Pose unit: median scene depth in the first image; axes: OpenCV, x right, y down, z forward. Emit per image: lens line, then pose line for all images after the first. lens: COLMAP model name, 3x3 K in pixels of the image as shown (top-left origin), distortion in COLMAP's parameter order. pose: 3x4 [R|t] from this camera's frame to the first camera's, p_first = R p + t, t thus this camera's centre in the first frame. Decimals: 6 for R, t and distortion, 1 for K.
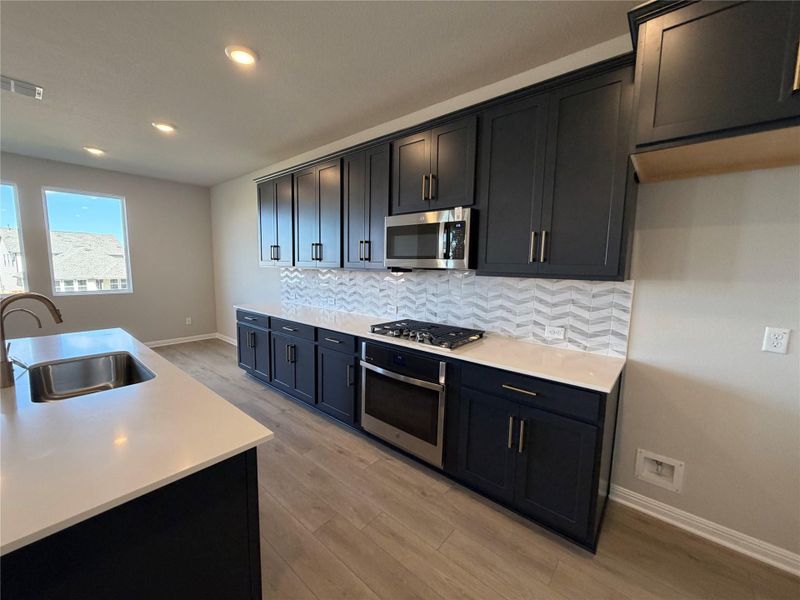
lens RADIAL K [[319.6, 0, 395.7], [0, 319.6, 297.2], [0, 0, 1]] dist [0.000362, -0.000262]
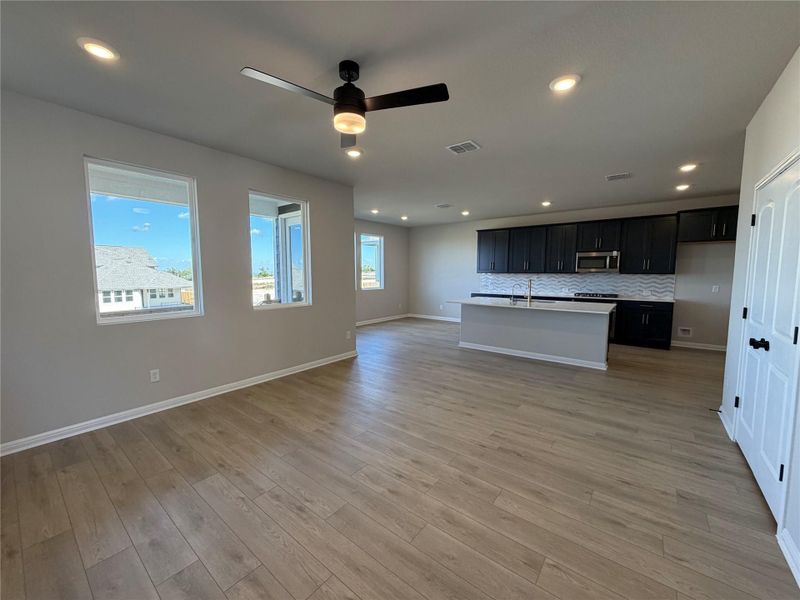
lens RADIAL K [[319.6, 0, 397.9], [0, 319.6, 301.1], [0, 0, 1]] dist [0.000362, -0.000262]
pose [[0.998940, -0.012776, 0.044227, -2.036439], [0.013501, 0.999779, -0.016141, 0.214741], [-0.044011, 0.016721, 0.998891, -1.941815]]
